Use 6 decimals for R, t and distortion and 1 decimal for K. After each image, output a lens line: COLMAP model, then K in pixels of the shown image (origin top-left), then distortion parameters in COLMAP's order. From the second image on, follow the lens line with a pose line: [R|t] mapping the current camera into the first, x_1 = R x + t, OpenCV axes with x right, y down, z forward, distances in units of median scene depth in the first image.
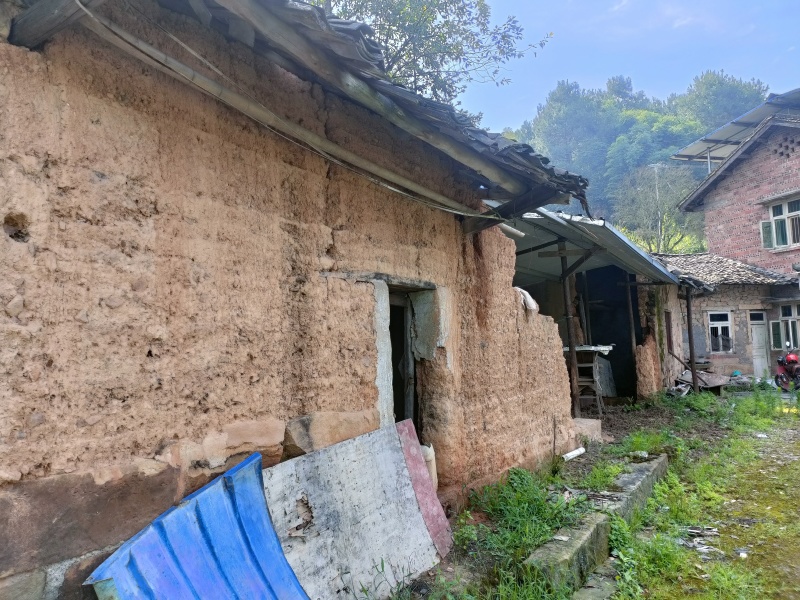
lens RADIAL K [[598.2, 0, 400.0], [0, 598.2, 300.0], [0, 0, 1]] dist [0.000902, -0.001609]
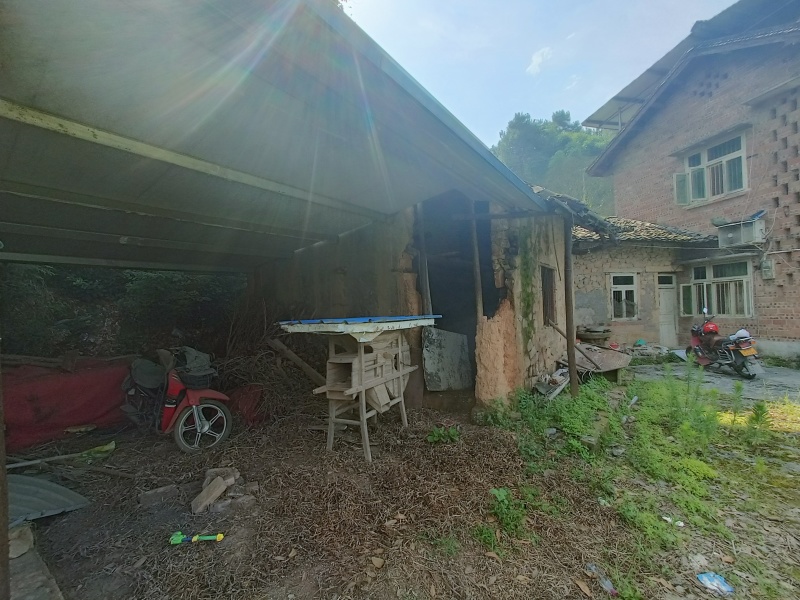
lens RADIAL K [[400.8, 0, 400.0], [0, 400.8, 300.0], [0, 0, 1]] dist [-0.000227, -0.000544]
pose [[0.999569, 0.003497, -0.029155, 0.215558], [-0.001679, 0.998065, 0.062163, 0.022112], [0.029316, -0.062088, 0.997640, 0.387744]]
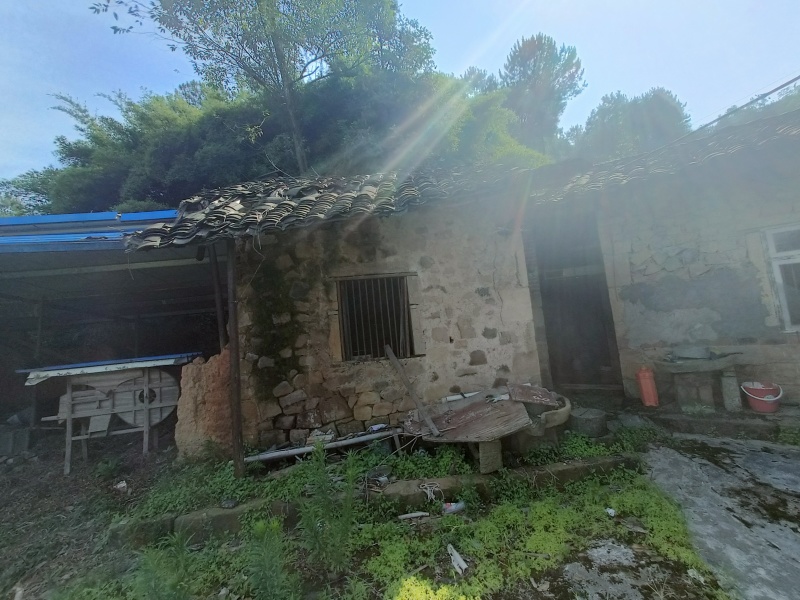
lens RADIAL K [[400.8, 0, 400.0], [0, 400.8, 300.0], [0, 0, 1]] dist [-0.000227, -0.000544]
pose [[0.634444, -0.052411, -0.771190, 0.548447], [0.130616, 0.990620, 0.040132, 0.021044], [0.761853, -0.126191, 0.635339, 0.602782]]
